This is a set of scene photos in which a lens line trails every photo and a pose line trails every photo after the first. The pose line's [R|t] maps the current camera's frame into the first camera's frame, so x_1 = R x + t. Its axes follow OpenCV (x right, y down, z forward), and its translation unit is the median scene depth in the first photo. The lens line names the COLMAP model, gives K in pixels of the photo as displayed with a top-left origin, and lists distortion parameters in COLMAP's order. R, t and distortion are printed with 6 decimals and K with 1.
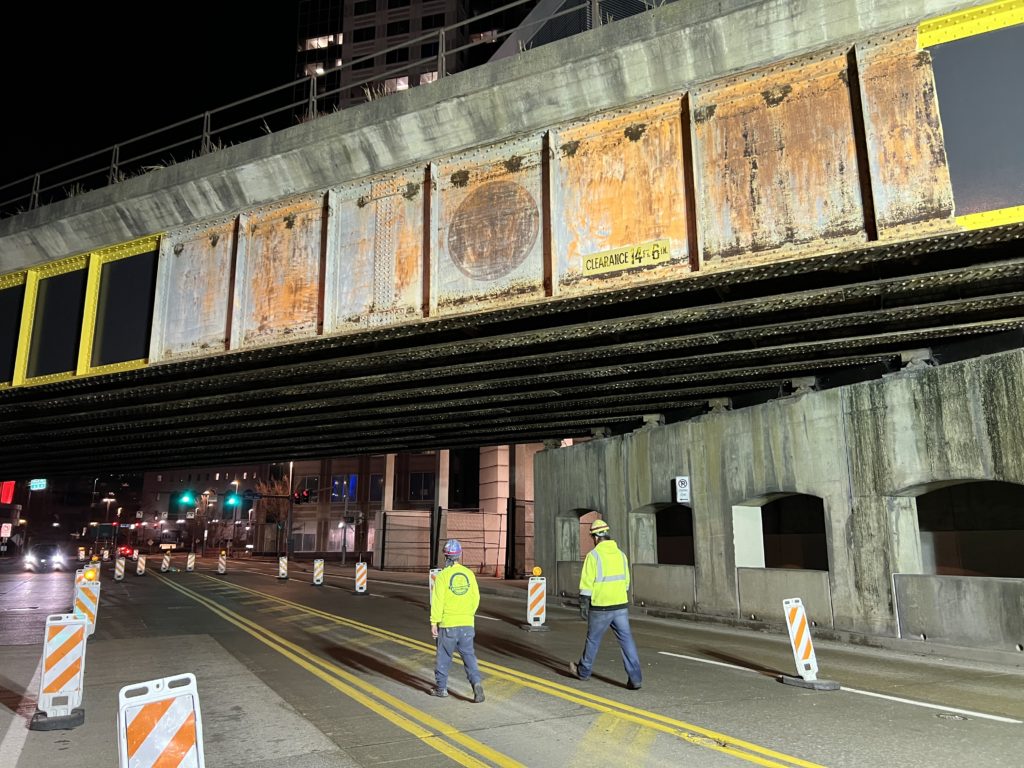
lens RADIAL K [[766.7, 0, 514.2], [0, 766.7, 381.0], [0, 0, 1]] dist [0.059486, -0.061680]
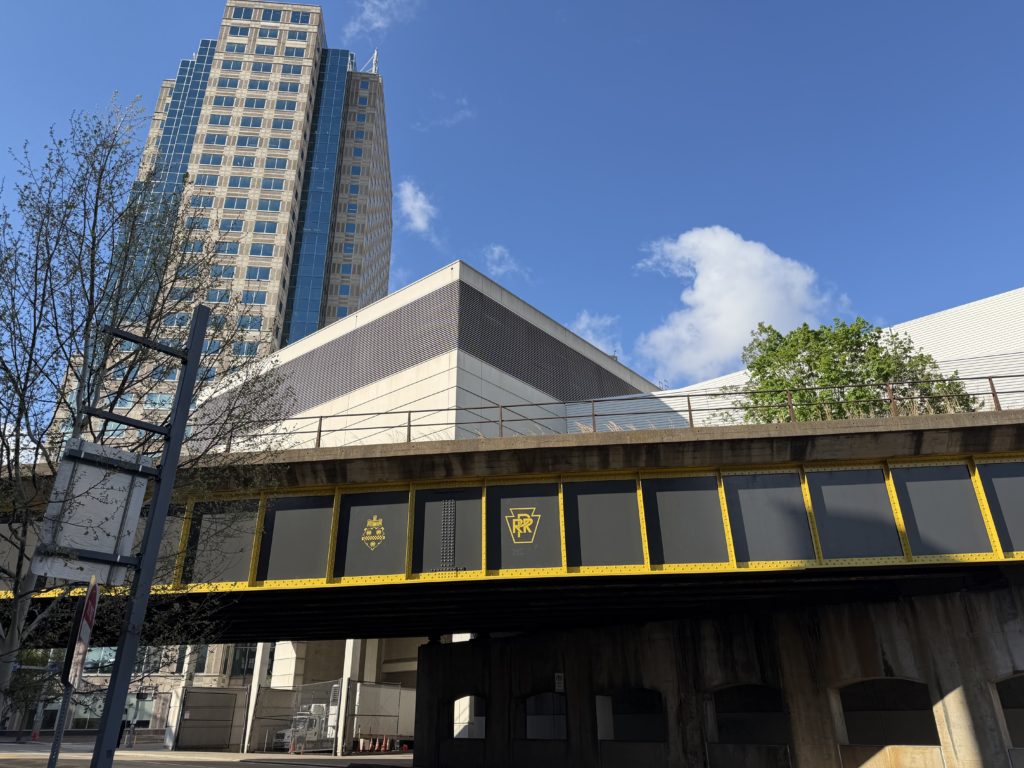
lens RADIAL K [[717.0, 0, 511.2], [0, 717.0, 382.0], [0, 0, 1]] dist [0.083933, -0.108206]
pose [[0.929626, 0.146373, 0.338187, -0.536398], [-0.067634, 0.969911, -0.233878, -0.108394], [-0.362244, 0.194547, 0.911554, -0.428404]]
